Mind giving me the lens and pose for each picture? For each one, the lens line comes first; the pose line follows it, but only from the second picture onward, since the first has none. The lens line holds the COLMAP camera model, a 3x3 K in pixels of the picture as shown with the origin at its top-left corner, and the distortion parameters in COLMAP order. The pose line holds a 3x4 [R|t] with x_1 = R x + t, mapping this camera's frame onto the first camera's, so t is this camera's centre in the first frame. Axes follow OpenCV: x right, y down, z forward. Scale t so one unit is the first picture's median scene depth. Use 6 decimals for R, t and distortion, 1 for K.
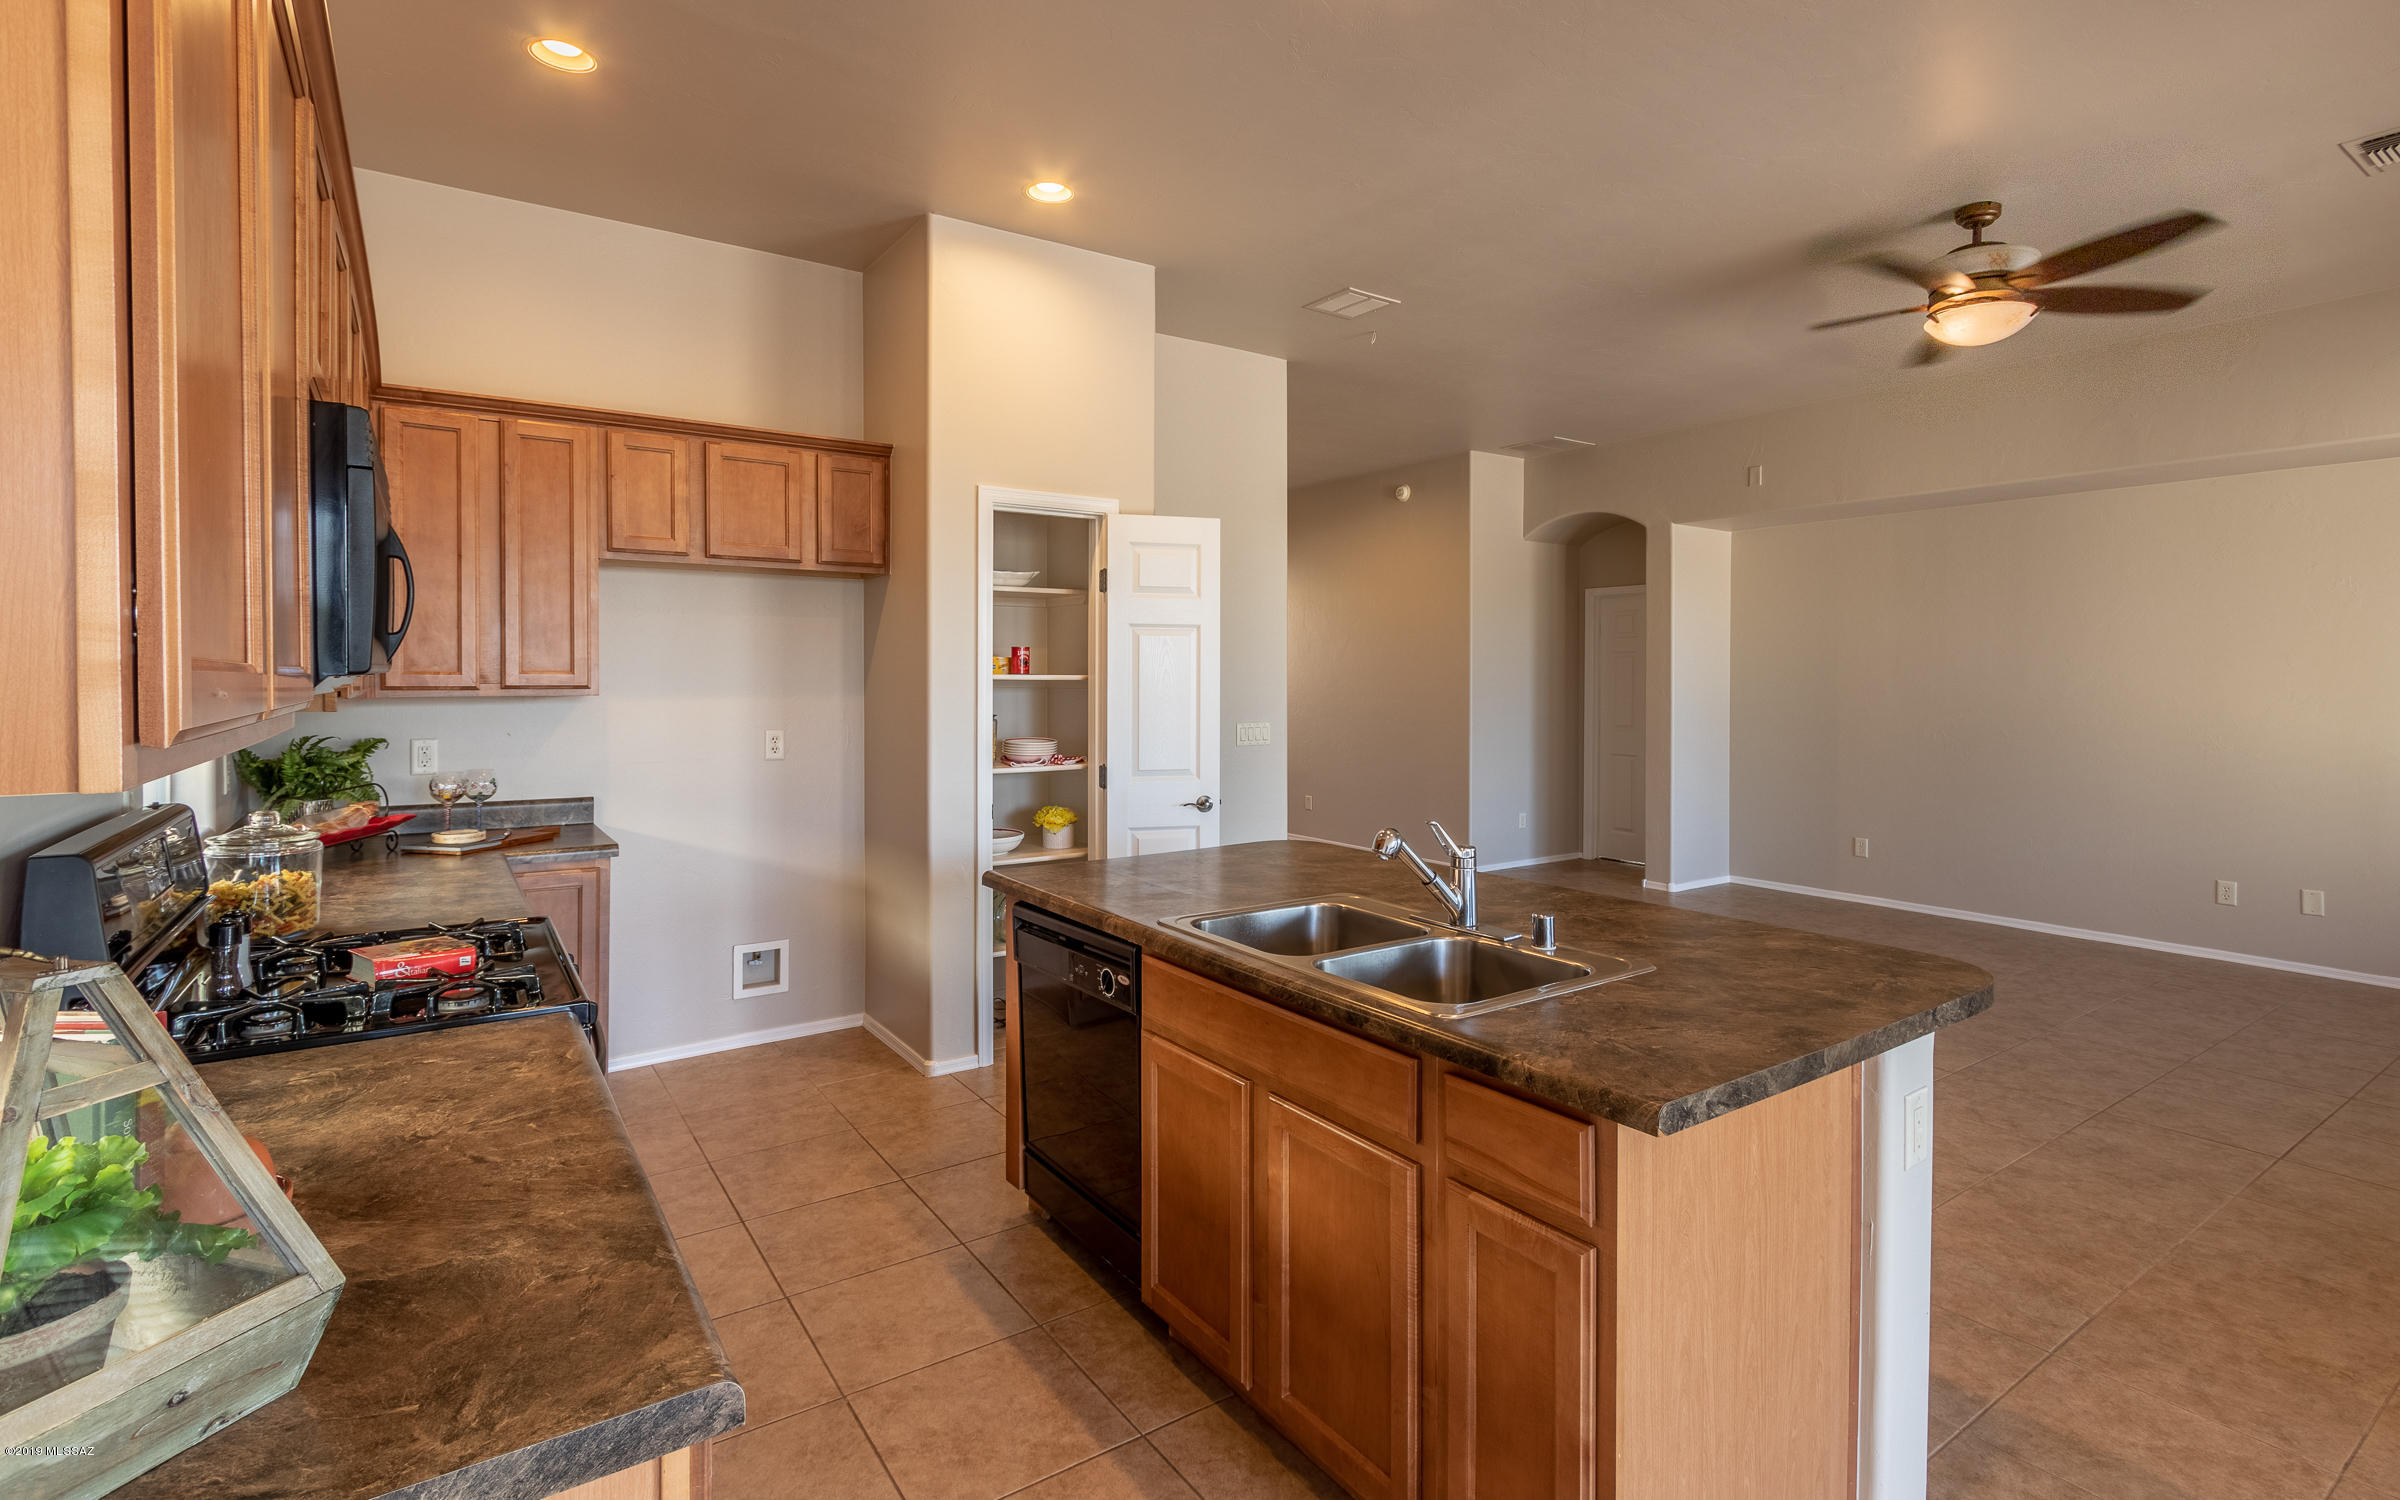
lens RADIAL K [[1092.9, 0, 1201.0], [0, 1092.9, 685.4], [0, 0, 1]] dist [0.002803, -0.001014]
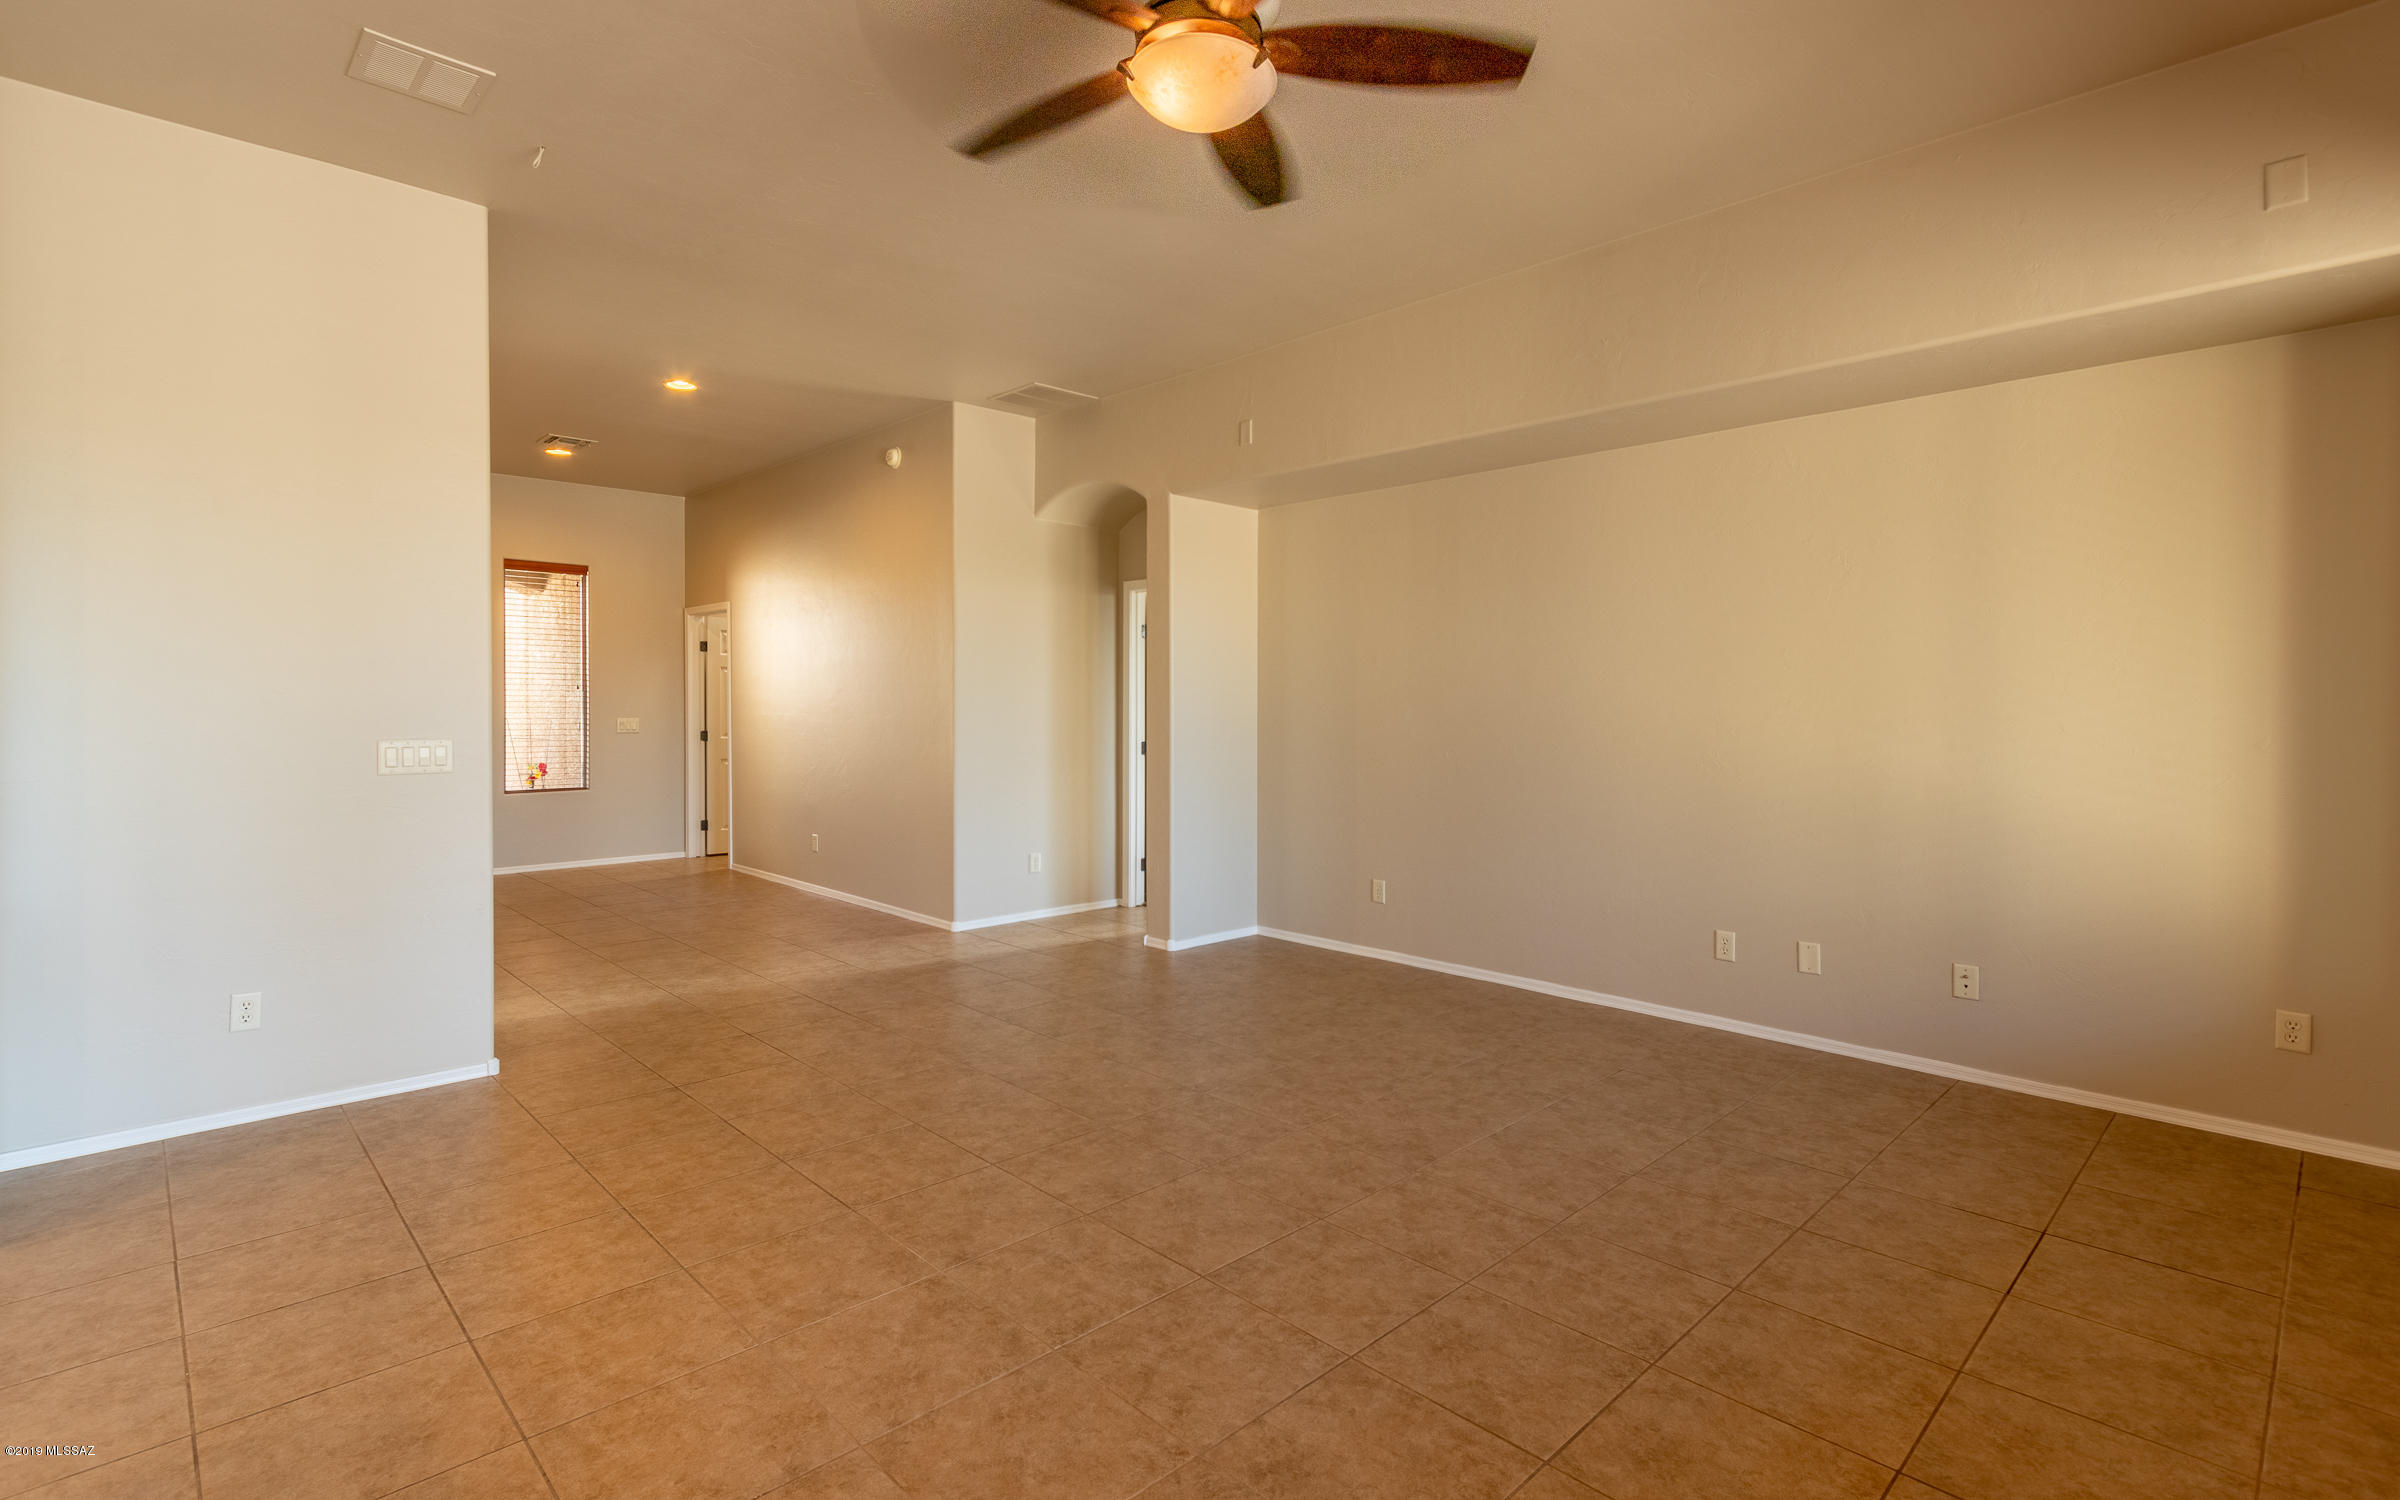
lens RADIAL K [[1103.8, 0, 1167.8], [0, 1103.8, 720.8], [0, 0, 1]] dist [0.001778, -0.000161]
pose [[0.987514, -0.001576, 0.157526, 0.556022], [0.000259, 0.999965, 0.008382, 0.022485], [-0.157534, -0.008236, 0.987479, 0.360679]]
